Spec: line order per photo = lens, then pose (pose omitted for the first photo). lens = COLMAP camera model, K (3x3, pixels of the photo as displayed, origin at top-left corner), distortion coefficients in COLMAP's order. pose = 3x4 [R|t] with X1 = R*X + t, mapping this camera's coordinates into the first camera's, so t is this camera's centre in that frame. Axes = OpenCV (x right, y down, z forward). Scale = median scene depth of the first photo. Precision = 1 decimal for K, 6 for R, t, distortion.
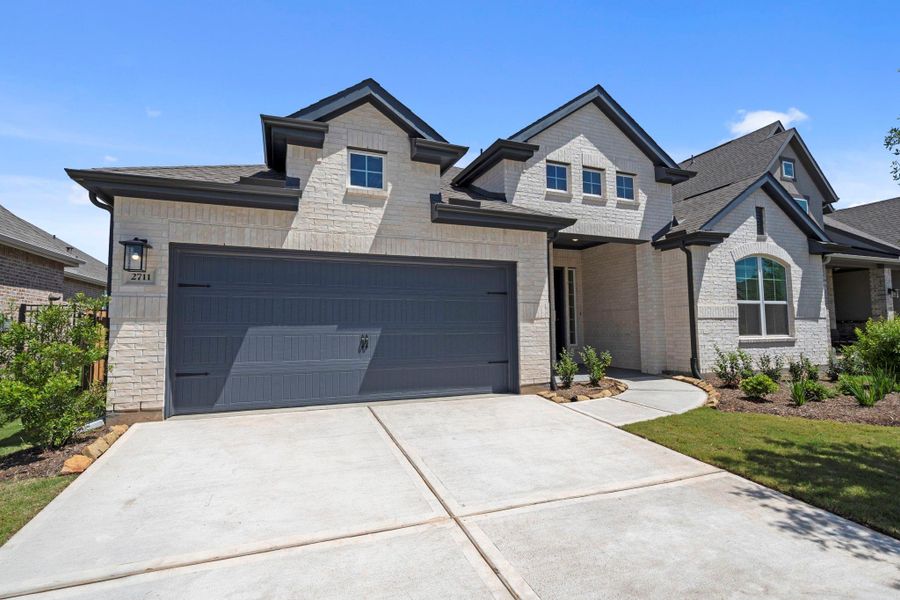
lens RADIAL K [[435.4, 0, 450.0], [0, 435.4, 300.0], [0, 0, 1]] dist [-0.001004, -0.000231]
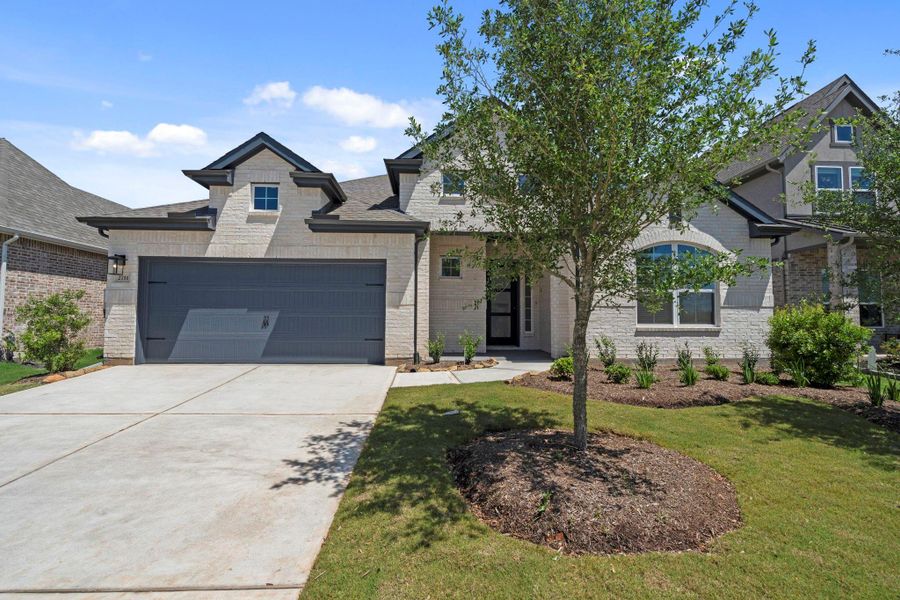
lens RADIAL K [[435.4, 0, 450.0], [0, 435.4, 300.0], [0, 0, 1]] dist [-0.001004, -0.000231]
pose [[0.945996, -0.001116, -0.324175, 0.740849], [0.007020, 0.999830, 0.017042, 0.008412], [0.324101, -0.018398, 0.945844, -0.118978]]
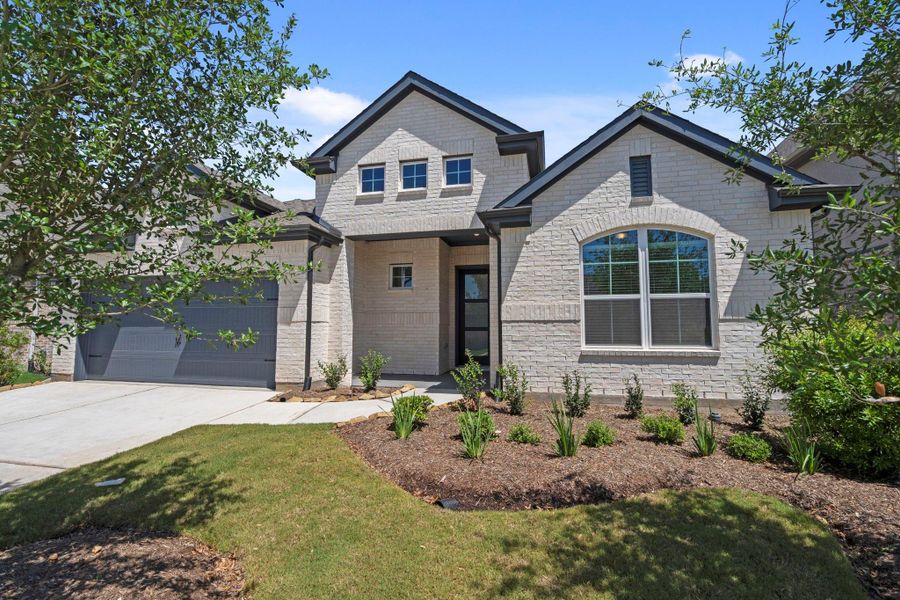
lens RADIAL K [[403.6, 0, 450.0], [0, 403.6, 300.0], [0, 0, 1]] dist [-0.002484, -0.000328]
pose [[0.812265, -0.032810, -0.582366, 1.115585], [0.028715, 0.999455, -0.016256, 0.016668], [0.582582, -0.003518, 0.812764, 0.426510]]
